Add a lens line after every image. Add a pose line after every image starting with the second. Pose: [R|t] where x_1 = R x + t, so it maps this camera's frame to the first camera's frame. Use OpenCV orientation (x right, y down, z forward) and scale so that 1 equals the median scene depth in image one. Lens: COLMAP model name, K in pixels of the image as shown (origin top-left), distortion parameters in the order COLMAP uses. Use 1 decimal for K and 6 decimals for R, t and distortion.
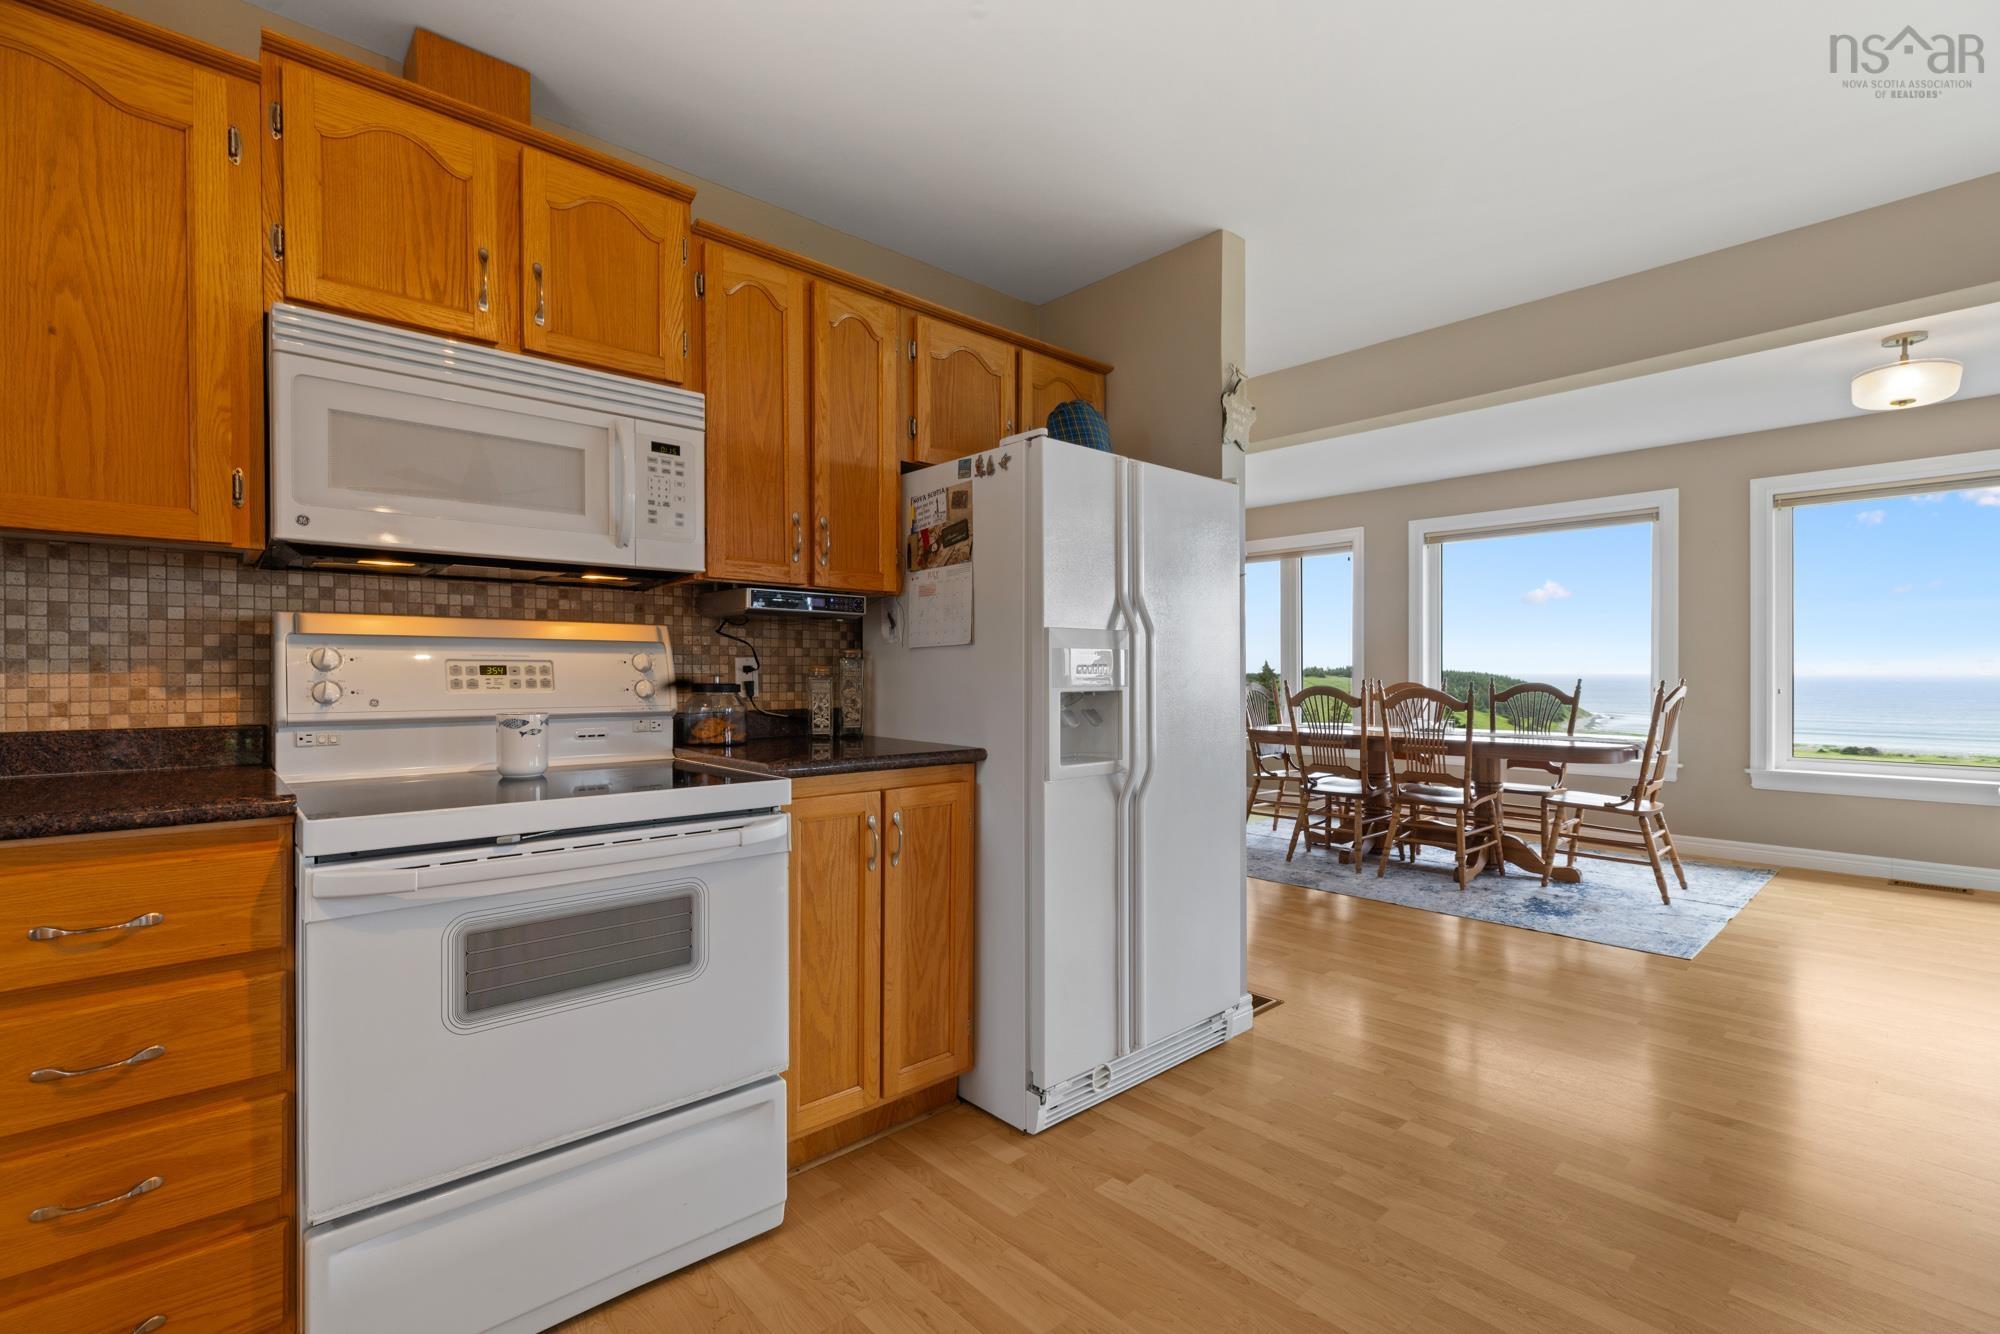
lens RADIAL K [[898.7, 0, 1006.1], [0, 898.7, 674.2], [0, 0, 1]] dist [0.005534, -0.001626]
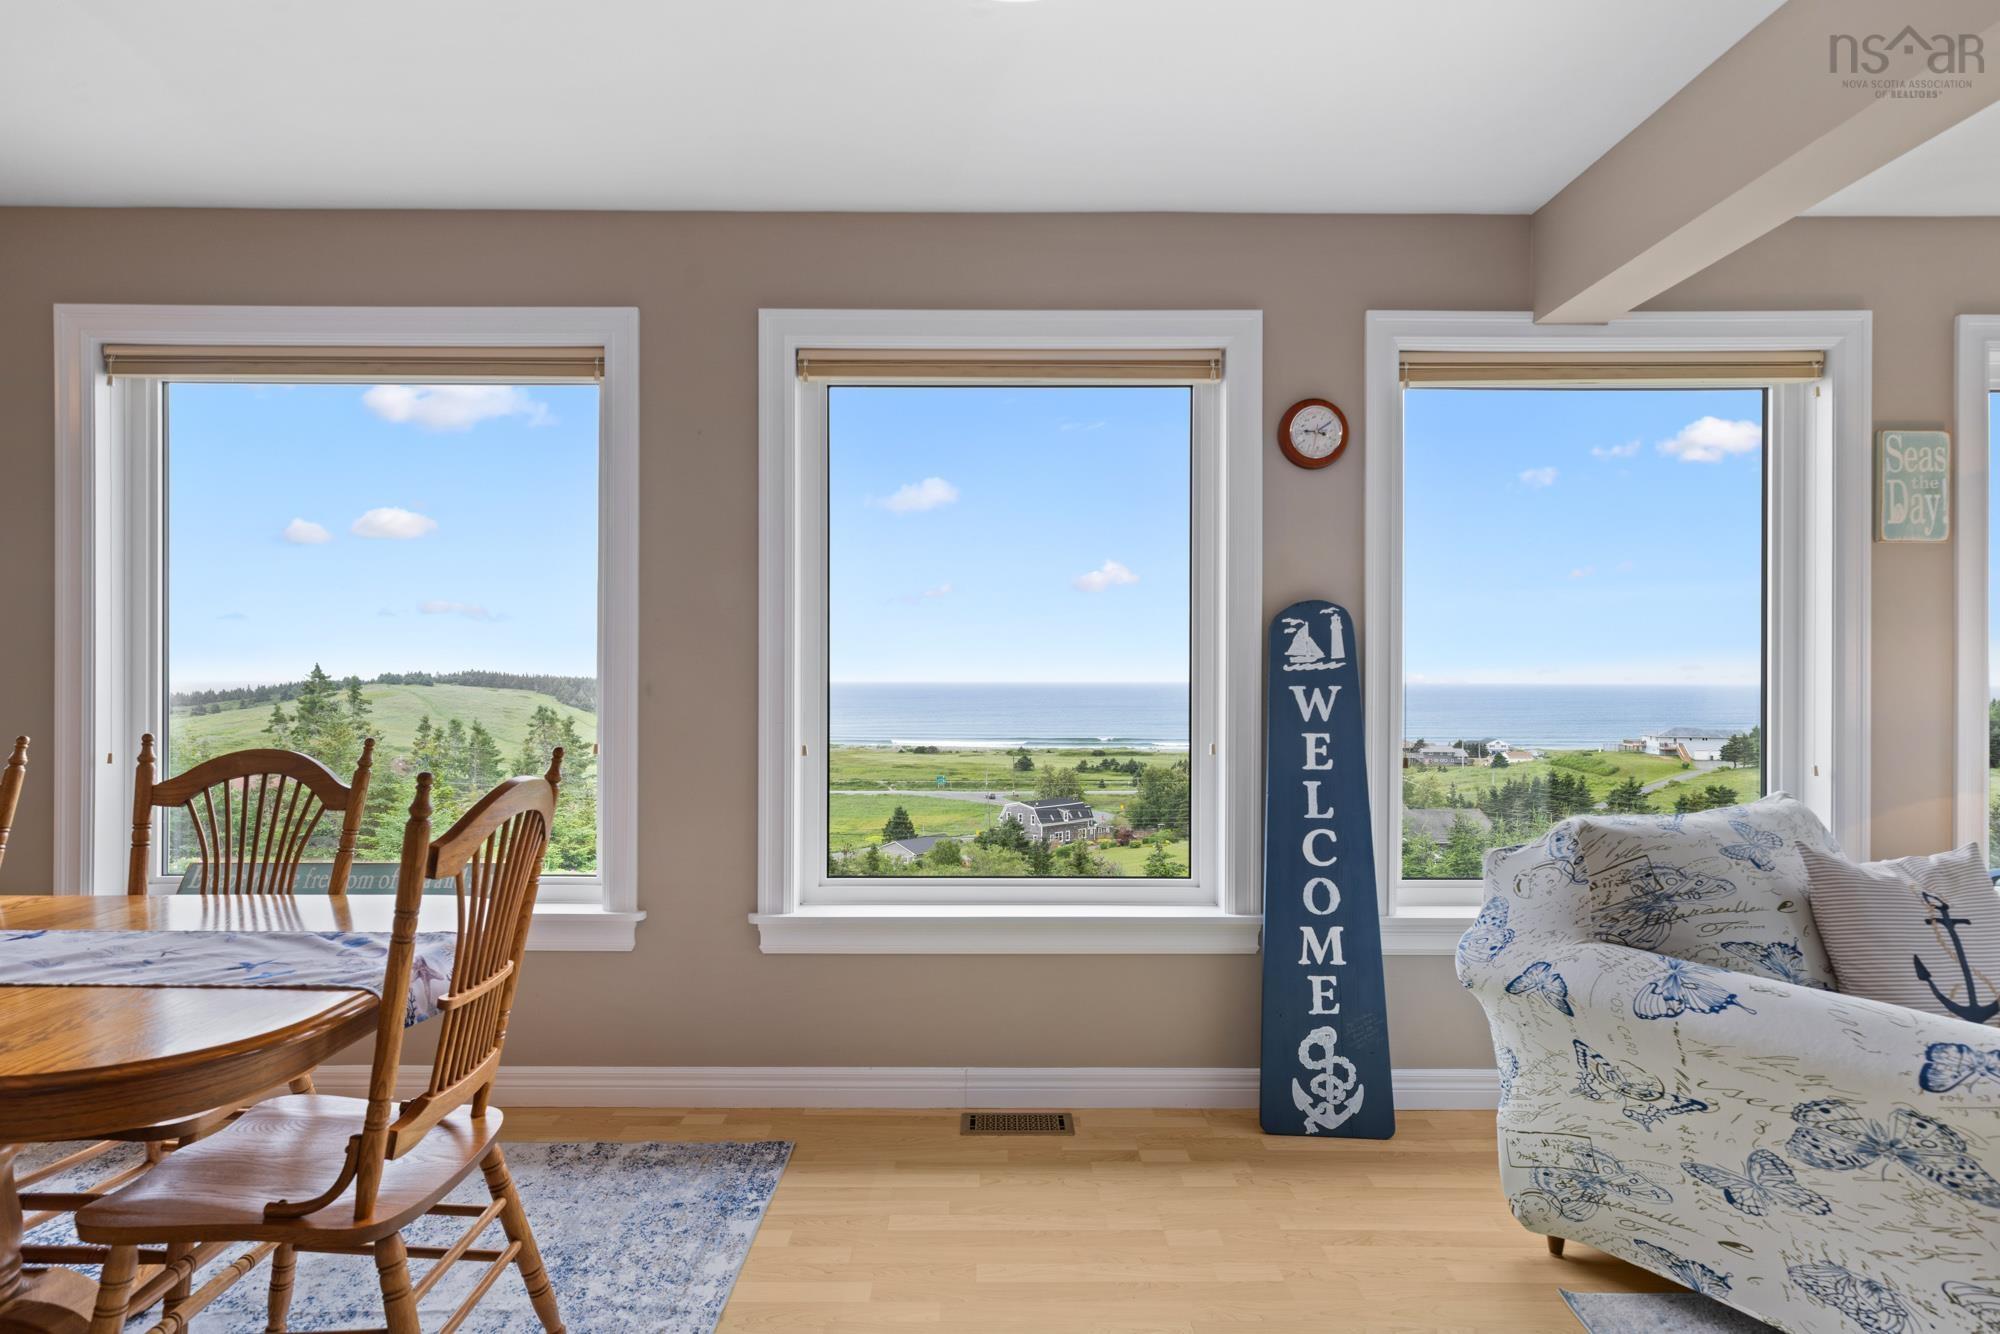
lens RADIAL K [[1074.5, 0, 989.7], [0, 1074.5, 680.6], [0, 0, 1]] dist [0.000563, 0.000621]
pose [[0.684324, 0.005726, 0.729156, 1.132916], [-0.005173, 0.999982, -0.002998, -0.041562], [-0.729160, -0.001720, 0.684341, 1.194040]]
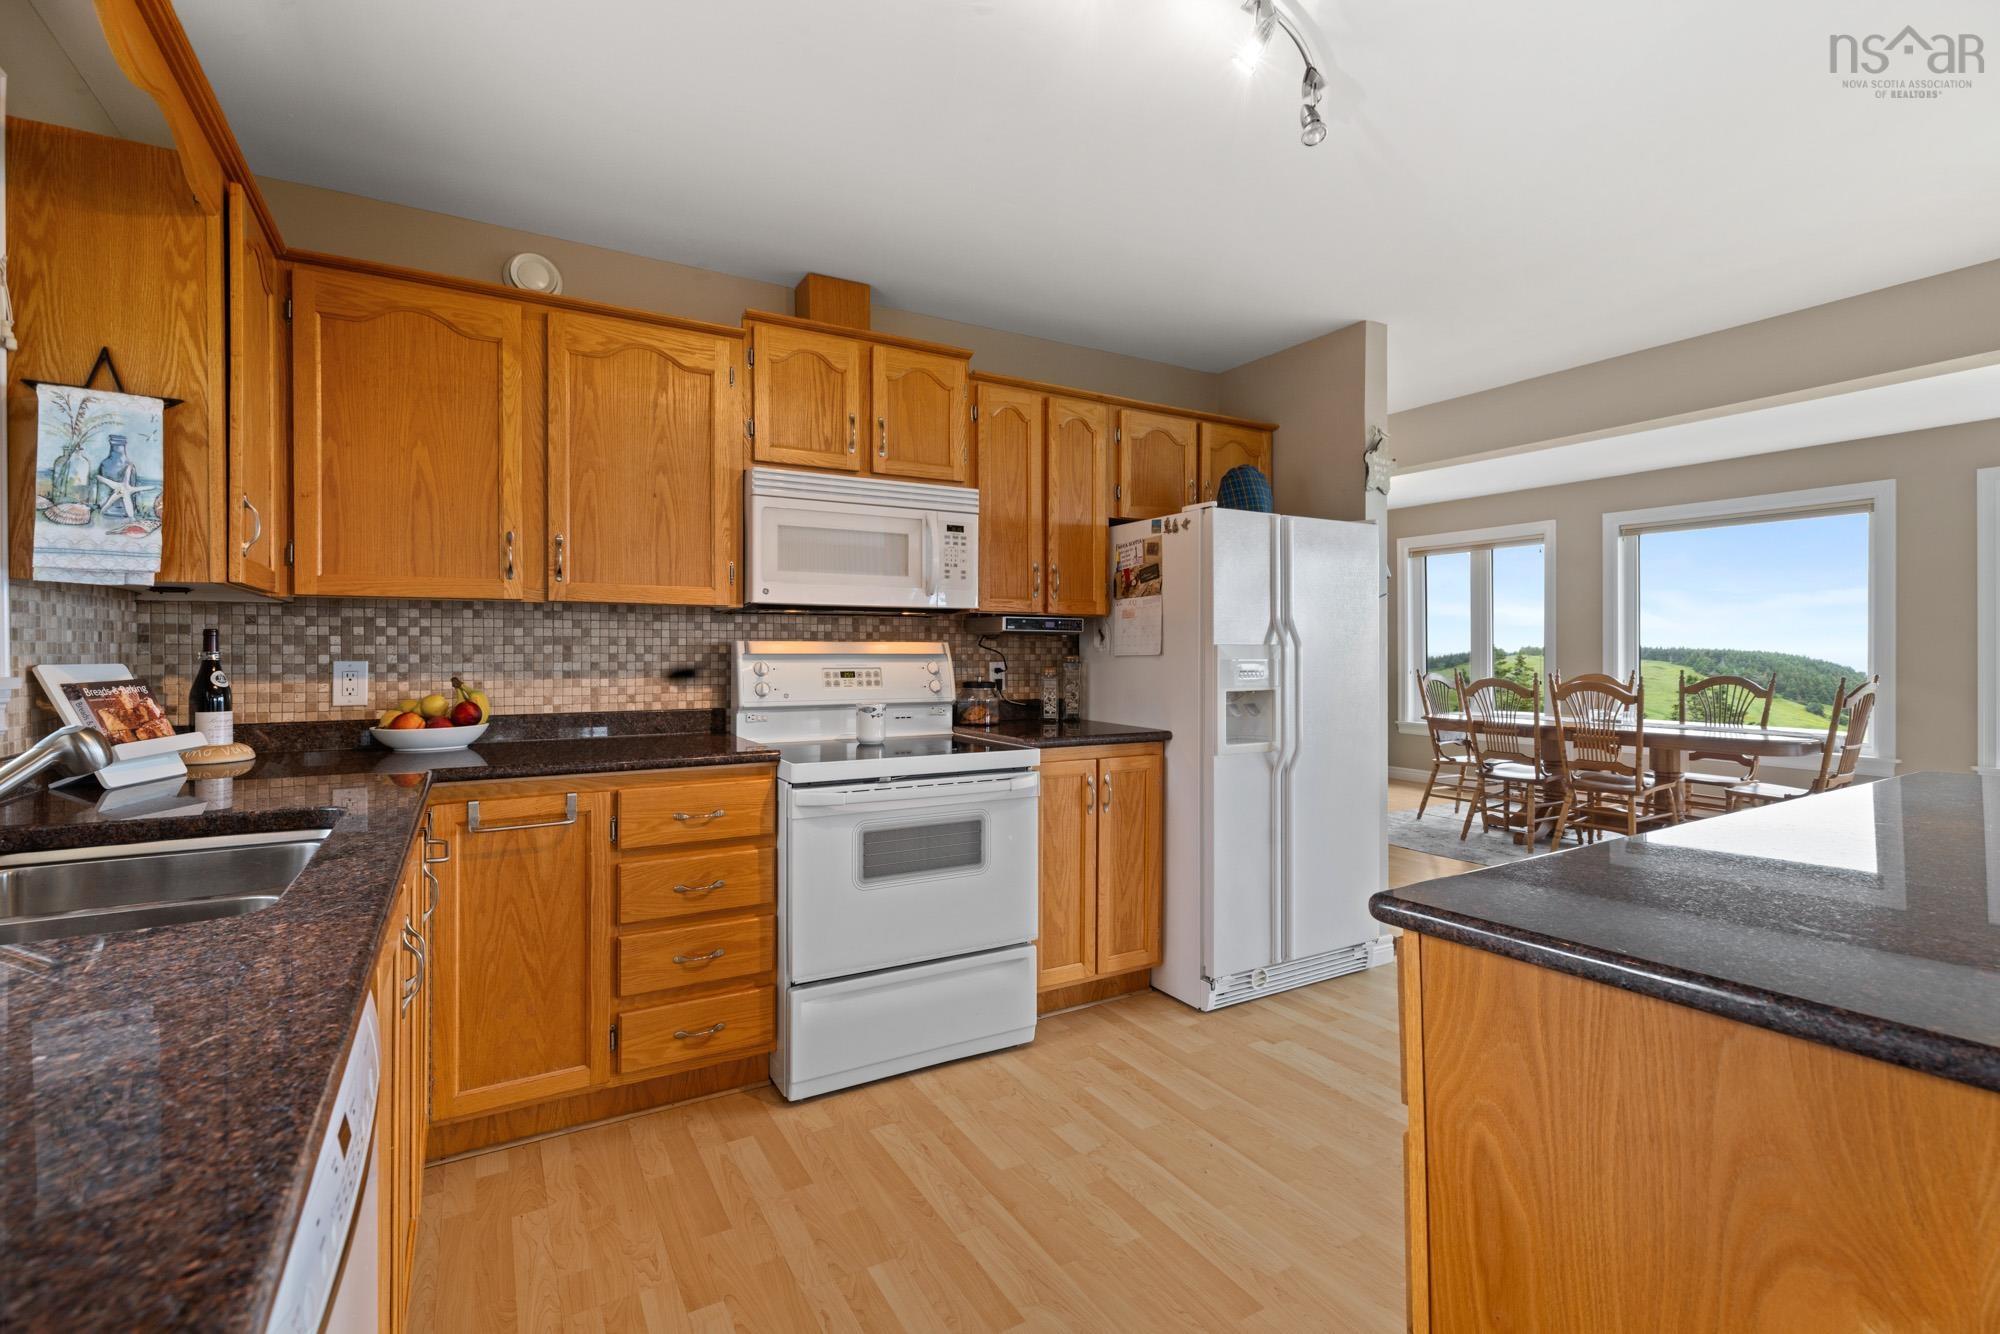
lens RADIAL K [[898.7, 0, 1005.1], [0, 898.7, 658.8], [0, 0, 1]] dist [0.005534, -0.001626]
pose [[0.976527, 0.002370, -0.215381, 0.025234], [-0.000969, 0.999978, 0.006611, -0.037391], [0.215392, -0.006248, 0.976508, -0.404111]]
